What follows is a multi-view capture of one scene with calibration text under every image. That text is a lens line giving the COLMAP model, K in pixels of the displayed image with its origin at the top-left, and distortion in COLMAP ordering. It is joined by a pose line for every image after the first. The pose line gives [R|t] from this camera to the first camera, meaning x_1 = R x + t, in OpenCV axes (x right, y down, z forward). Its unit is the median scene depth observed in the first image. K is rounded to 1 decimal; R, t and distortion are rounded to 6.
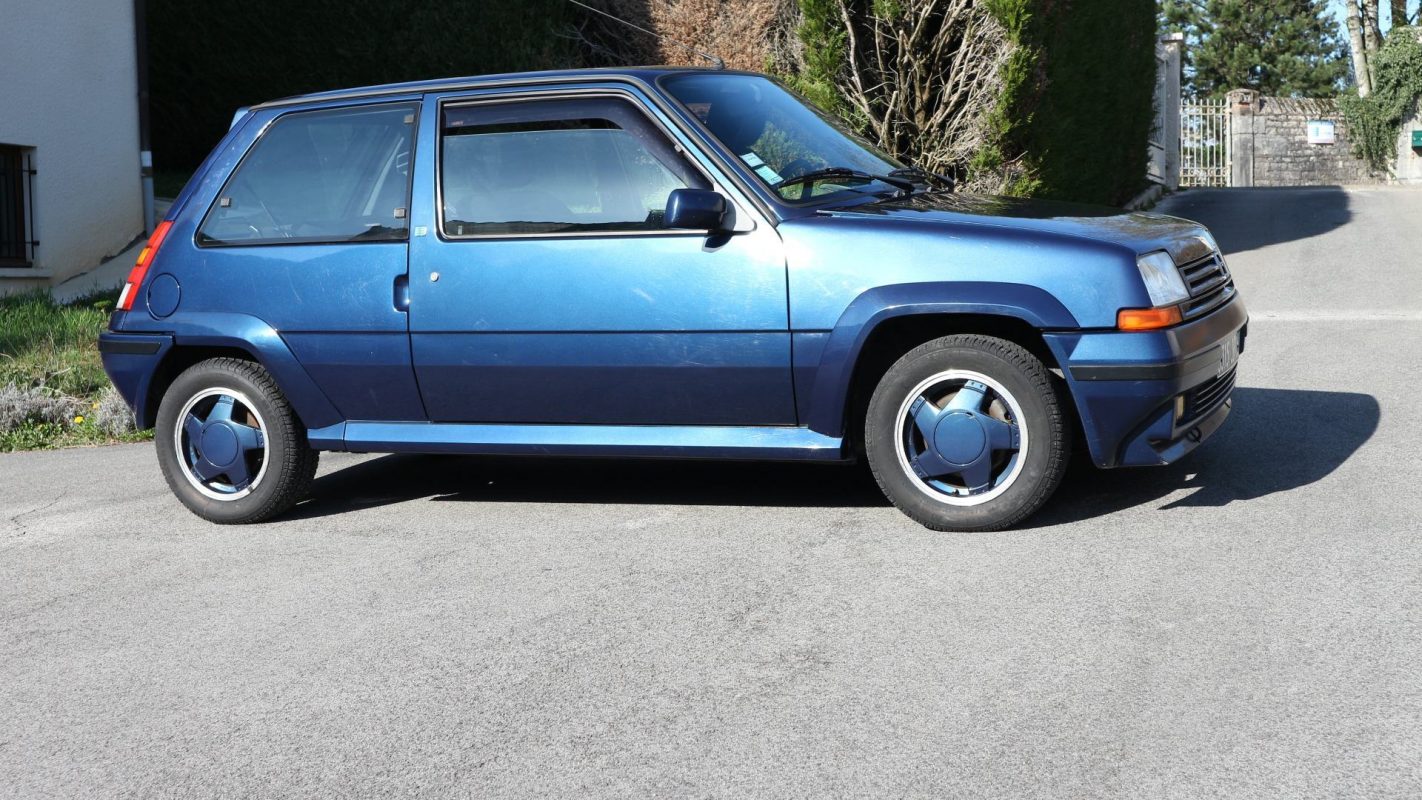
lens RADIAL K [[1892.2, 0, 715.5], [0, 1892.2, 399.8], [0, 0, 1]] dist [0.033973, 0.000000]
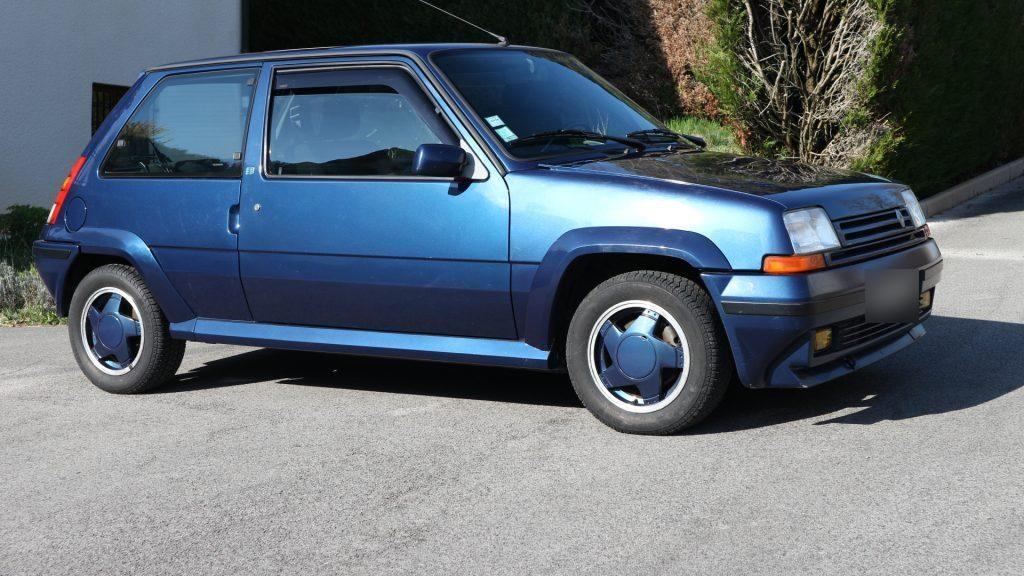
lens RADIAL K [[1510.0, 0, 515.2], [0, 1510.0, 291.0], [0, 0, 1]] dist [0.011889, 0.000000]
pose [[0.986351, 0.041899, -0.159237, 0.171794], [-0.042447, 0.999099, -0.000039, -0.015365], [0.159092, 0.006798, 0.987240, 0.031616]]
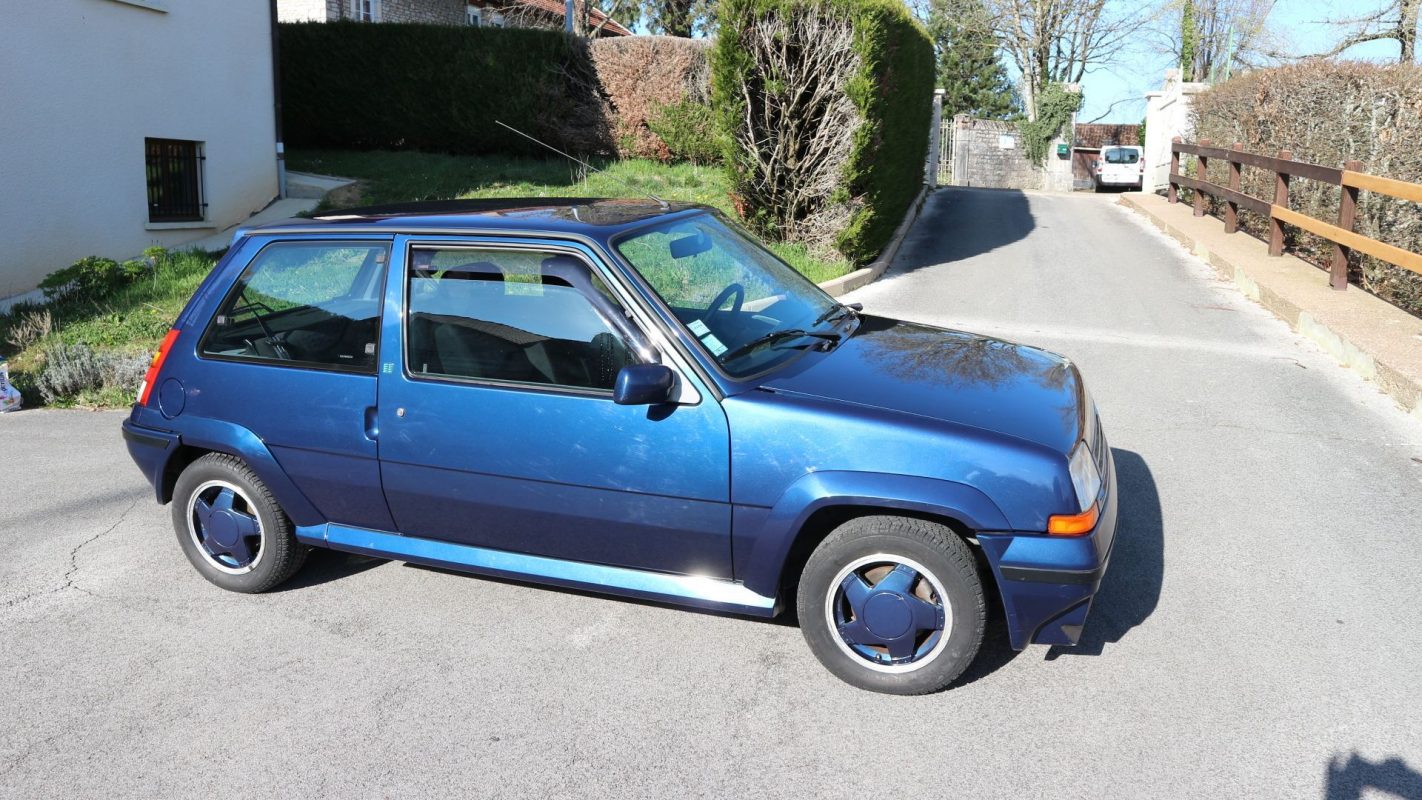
lens RADIAL K [[1065.7, 0, 711.5], [0, 1065.7, 405.8], [0, 0, 1]] dist [-0.103690, 0.060372]
pose [[0.997295, 0.025421, 0.068961, -0.011606], [-0.034470, 0.990465, 0.133380, -0.145137], [-0.064913, -0.135396, 0.988663, 0.365181]]
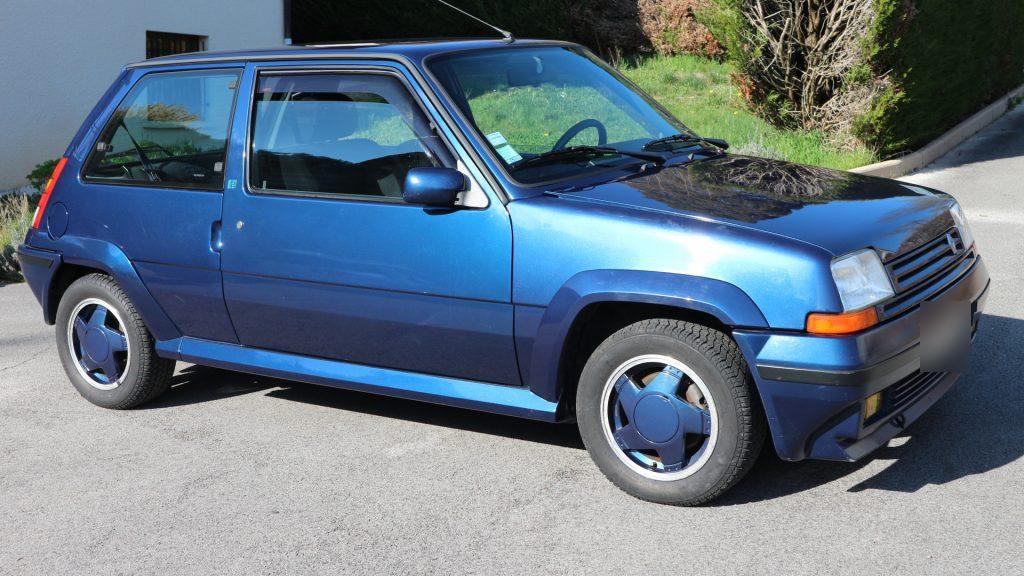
lens RADIAL K [[1268.2, 0, 508.0], [0, 1268.2, 292.0], [0, 0, 1]] dist [0.015114, 0.000000]
pose [[0.982719, 0.054338, -0.176948, 0.142329], [-0.040018, 0.995703, 0.083514, -0.089213], [0.180725, -0.074990, 0.980671, 0.248144]]
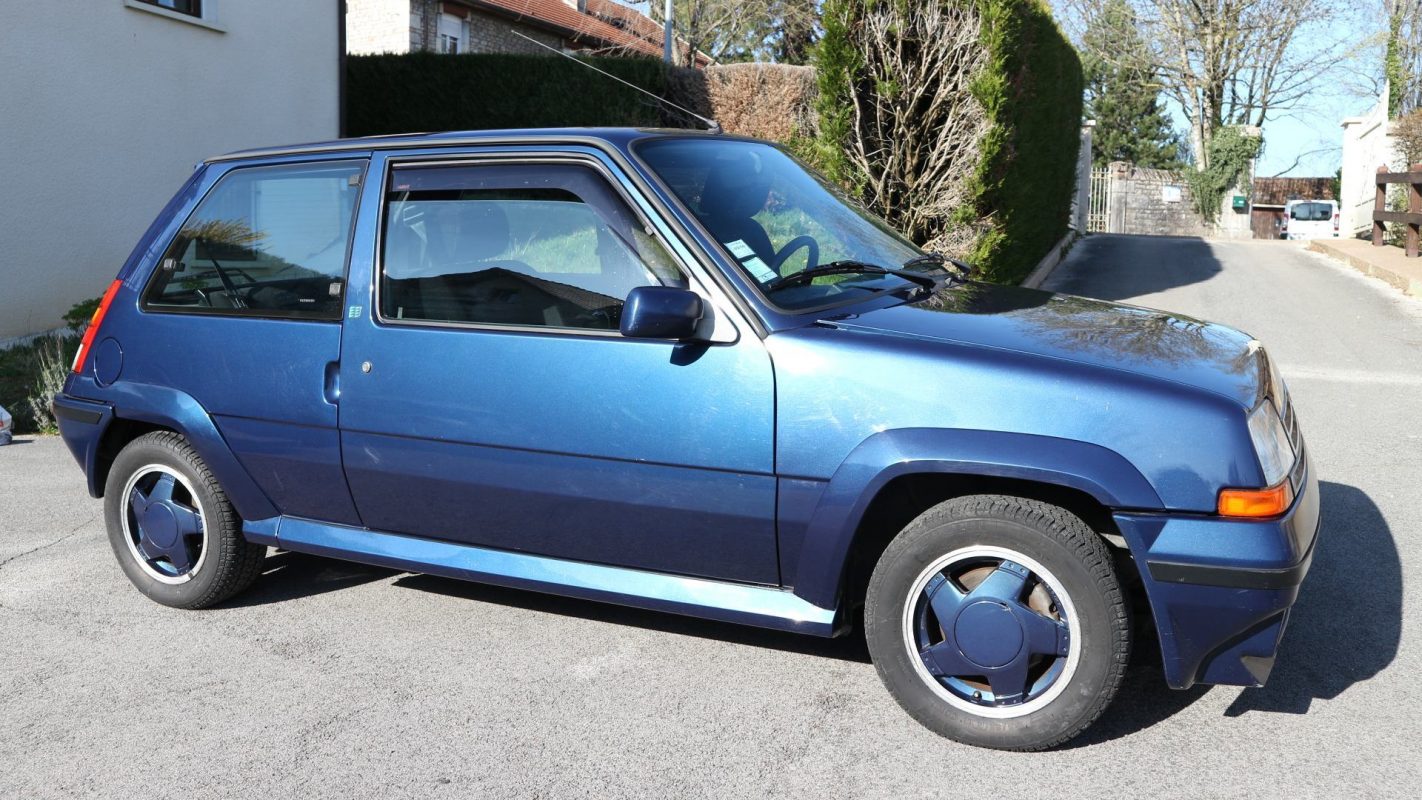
lens RADIAL K [[1193.7, 0, 707.2], [0, 1193.7, 403.1], [0, 0, 1]] dist [-0.078280, 0.081130]
pose [[0.998230, 0.045860, -0.037874, 0.024571], [-0.043811, 0.997619, 0.053266, -0.078410], [0.040226, -0.051512, 0.997862, 0.439534]]
